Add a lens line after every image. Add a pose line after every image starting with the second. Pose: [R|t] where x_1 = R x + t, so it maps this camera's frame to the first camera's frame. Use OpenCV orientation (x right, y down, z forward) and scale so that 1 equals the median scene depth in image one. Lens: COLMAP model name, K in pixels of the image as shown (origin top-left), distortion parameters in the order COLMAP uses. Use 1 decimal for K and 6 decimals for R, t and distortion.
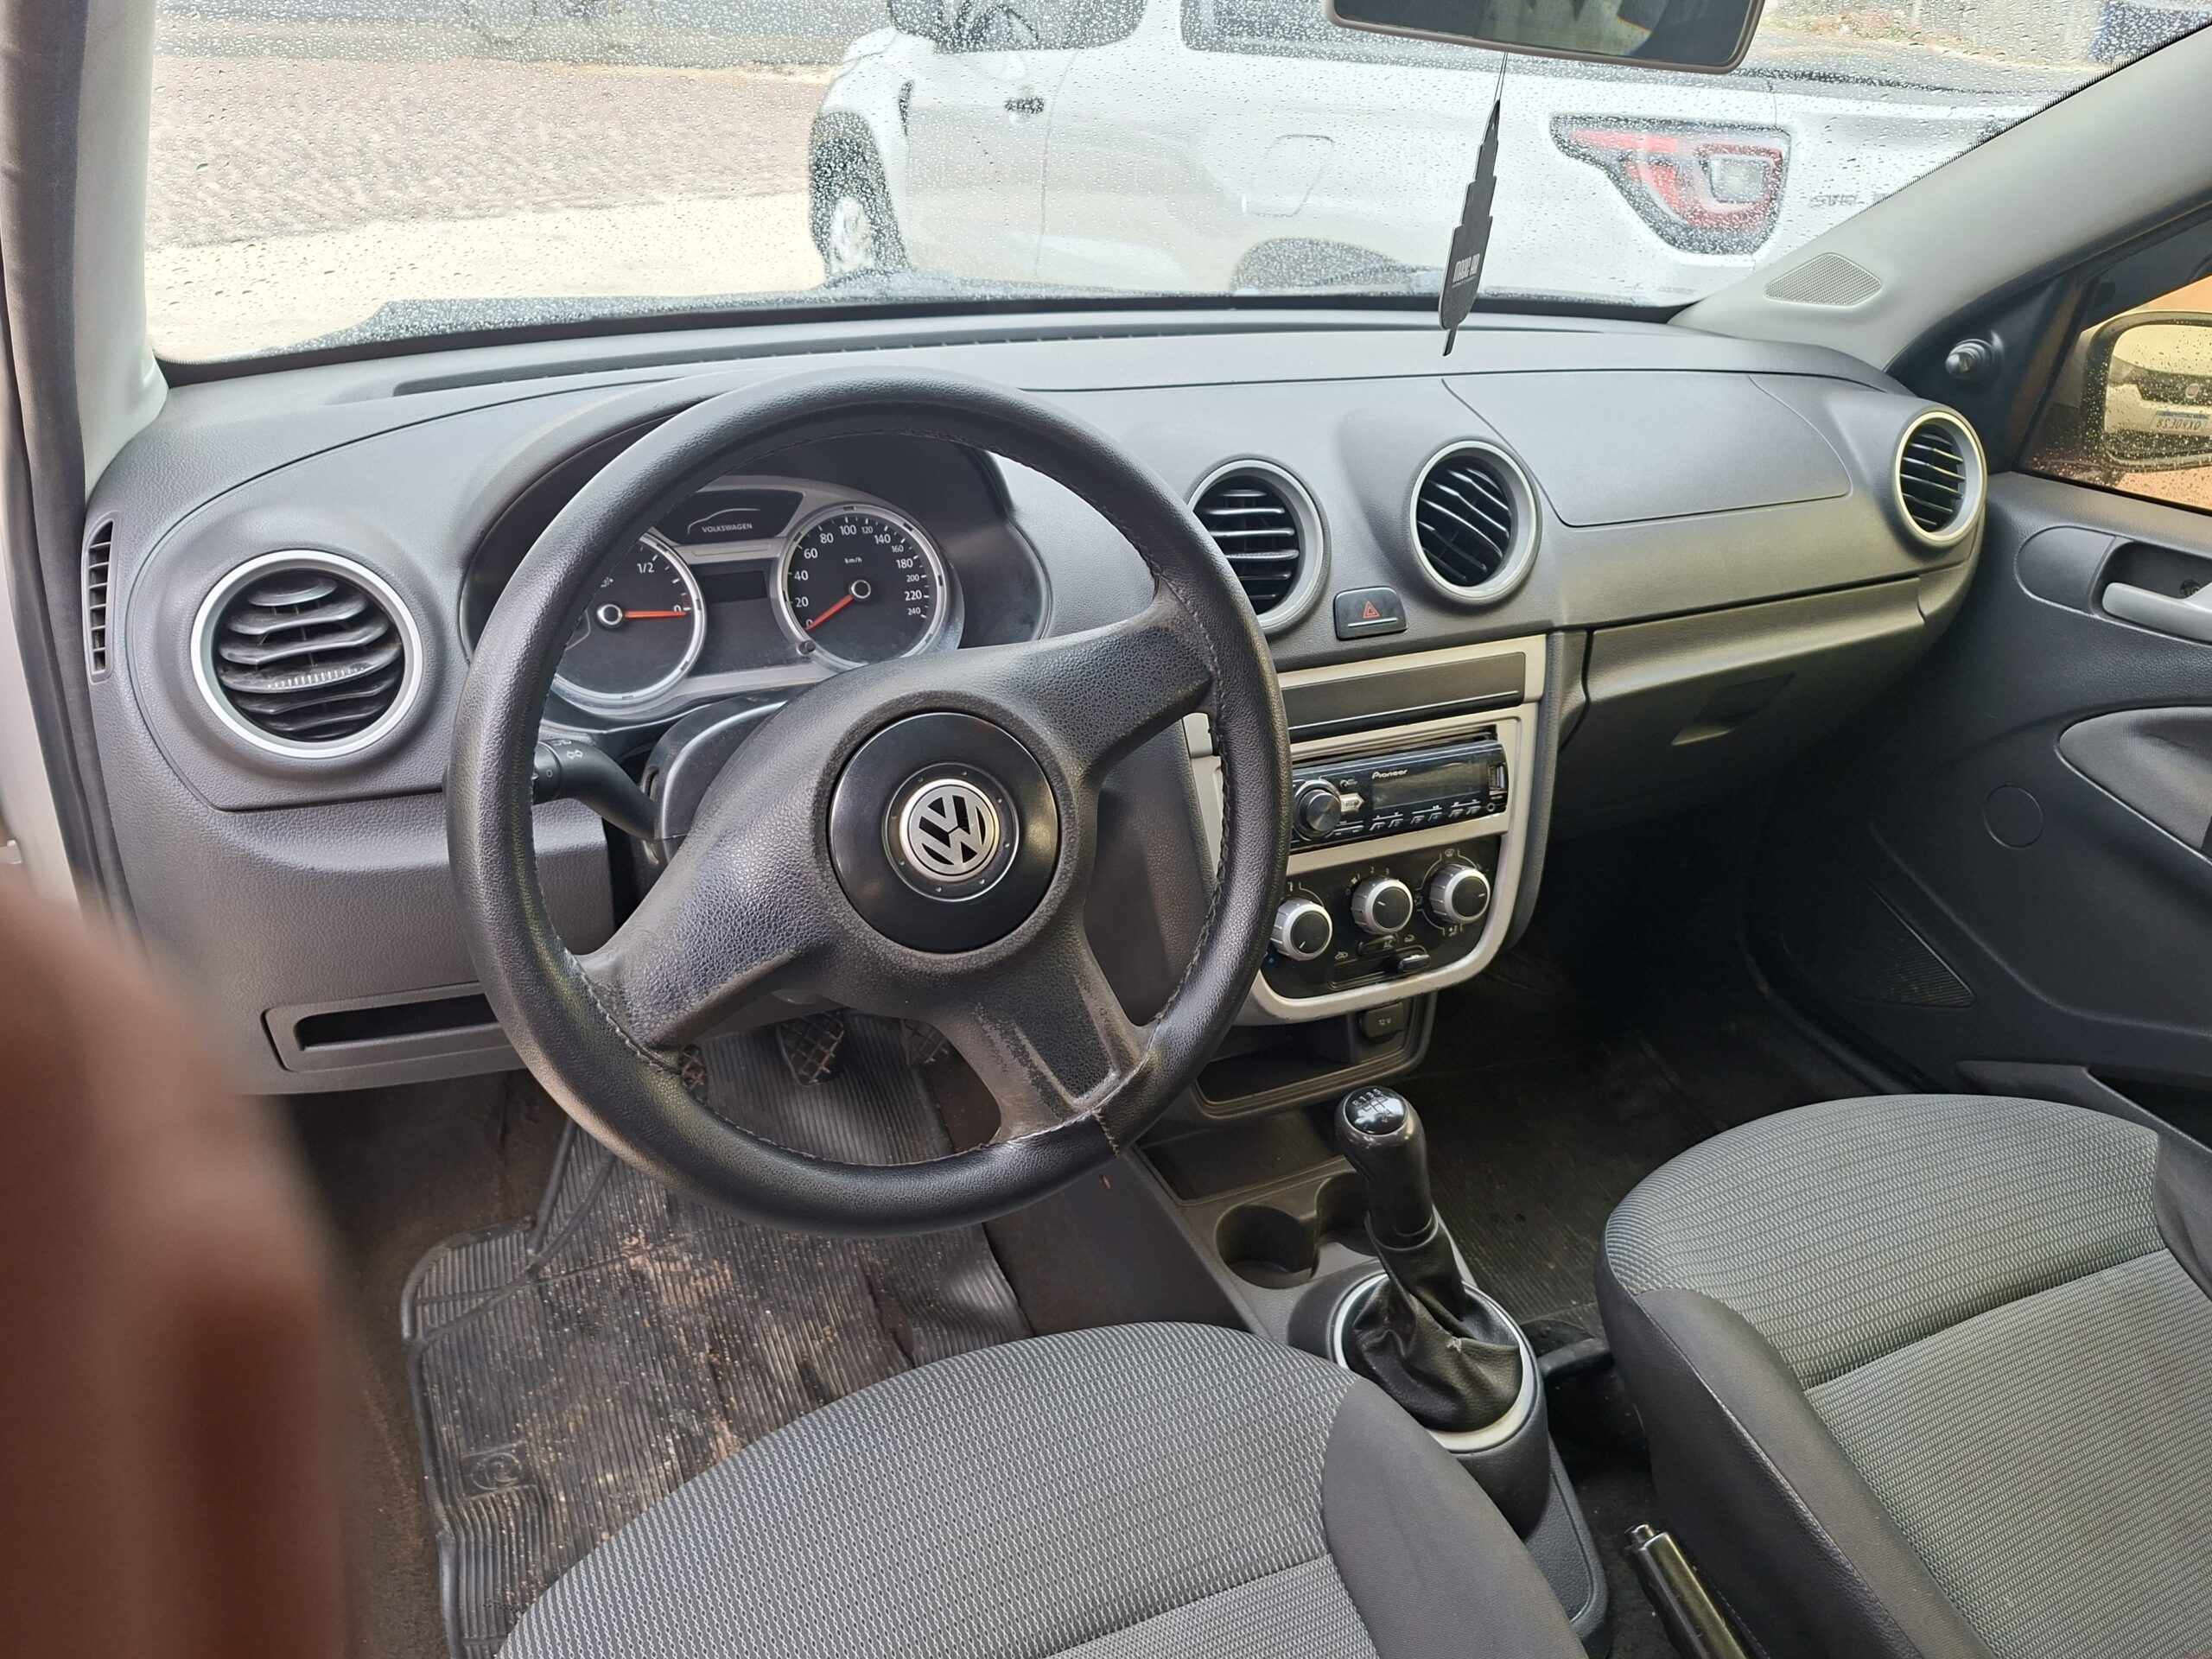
lens RADIAL K [[1538.4, 0, 1094.3], [0, 1538.4, 854.3], [0, 0, 1]] dist [0.096606, -0.136559]
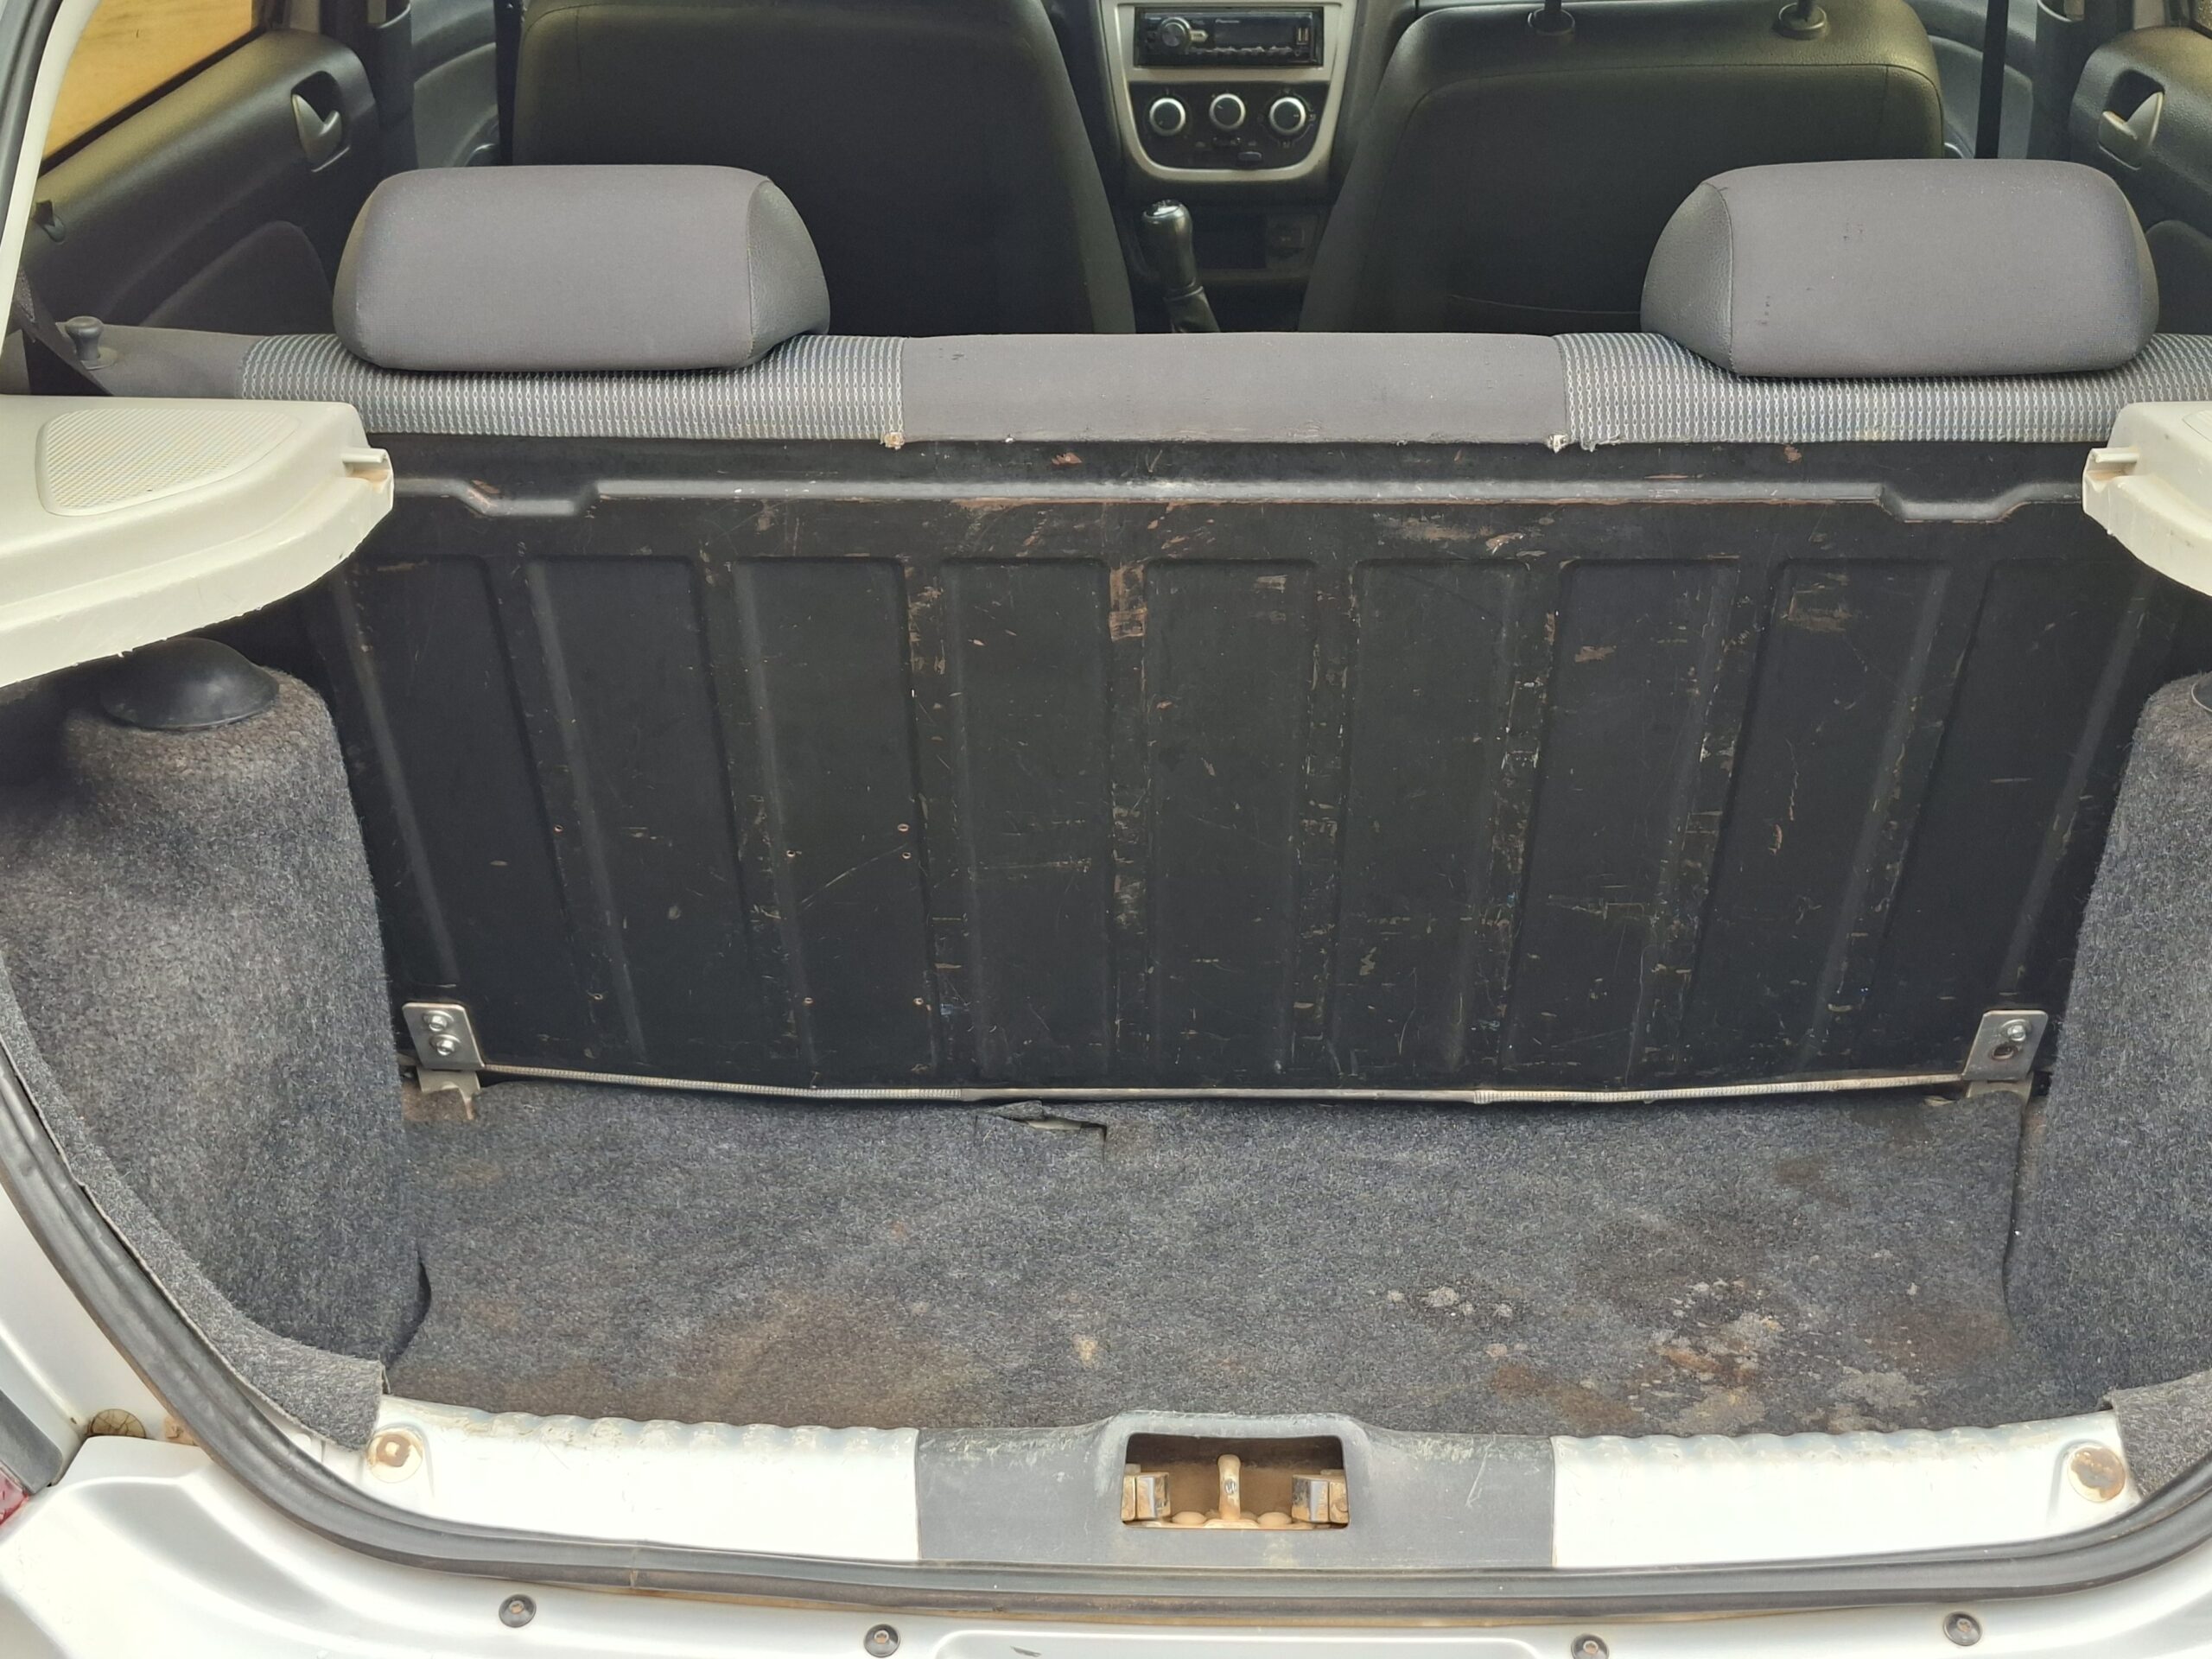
lens RADIAL K [[3064.9, 0, 1096.8], [0, 3064.9, 868.3], [0, 0, 1]] dist [0.177630, -0.382519]
pose [[0.882981, 0.152596, -0.443913, 1.618297], [-0.179788, 0.983512, -0.019529, 0.894200], [0.433613, 0.097054, 0.895857, -1.860457]]
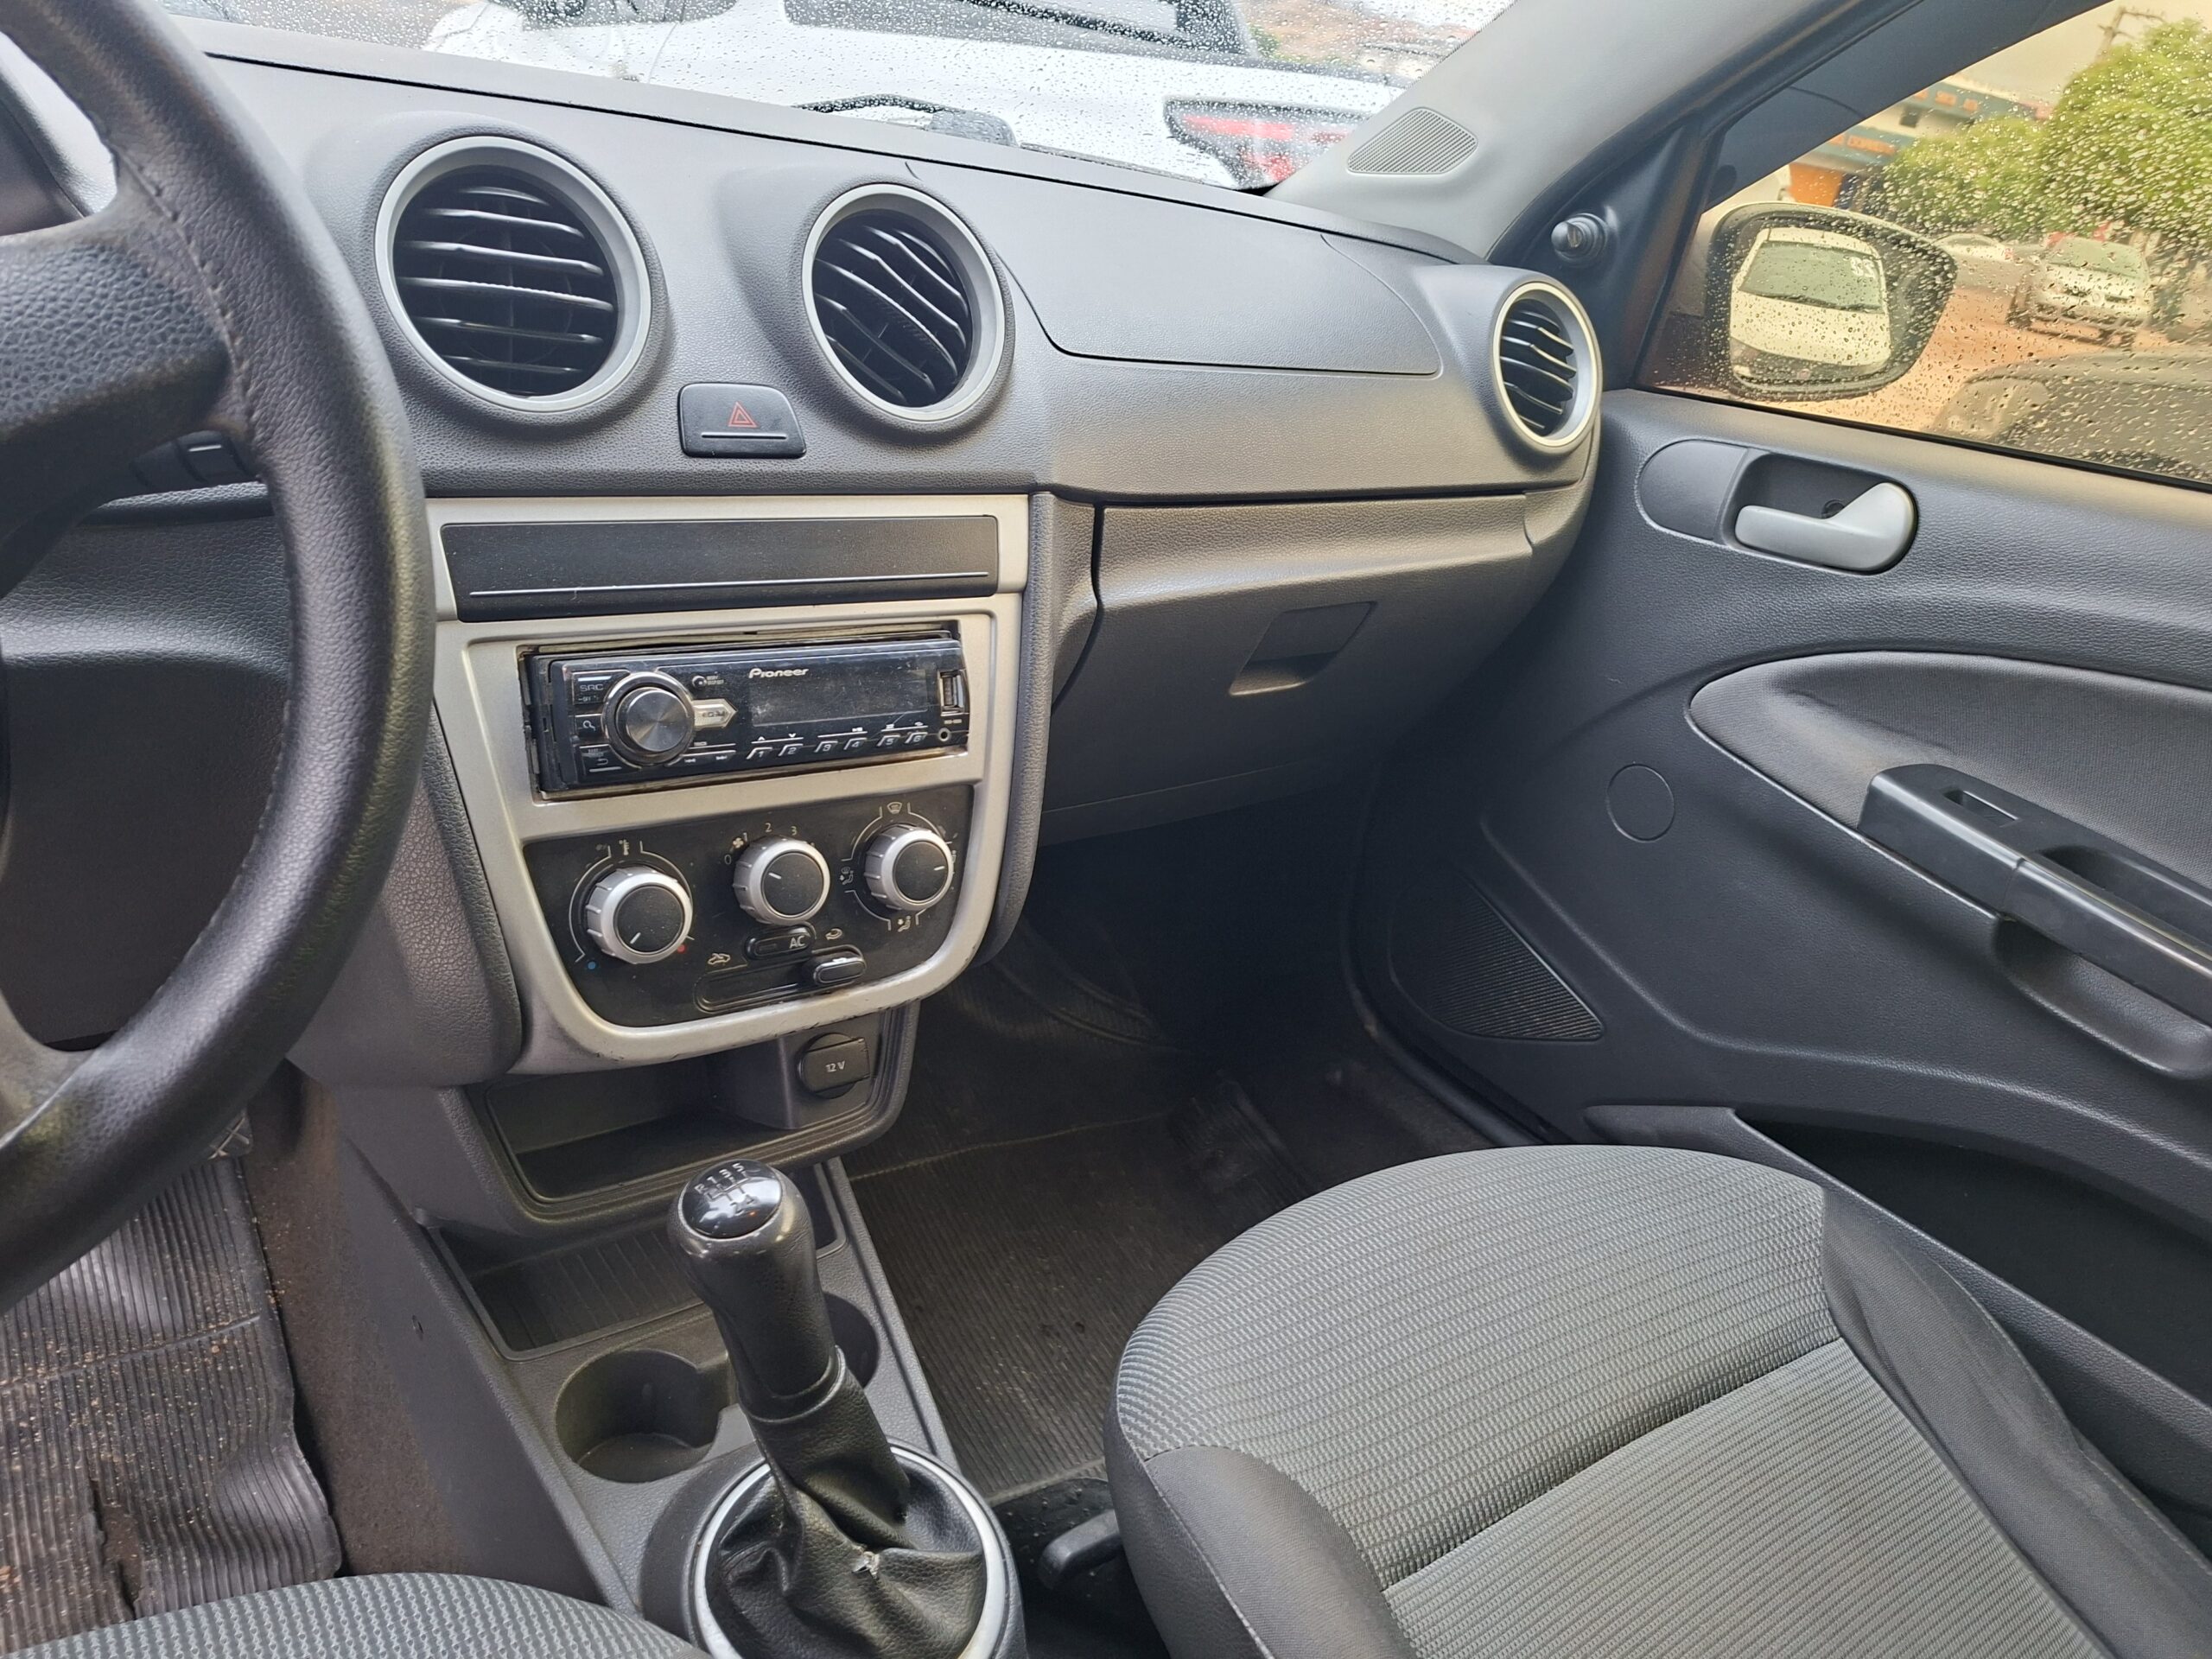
lens RADIAL K [[1562.8, 0, 1092.9], [0, 1562.8, 850.2], [0, 0, 1]] dist [0.093085, -0.122102]
pose [[0.980548, 0.003900, 0.196239, 0.186792], [0.007163, 0.998426, -0.055632, 0.058609], [-0.196147, 0.055955, 0.978977, 0.322450]]
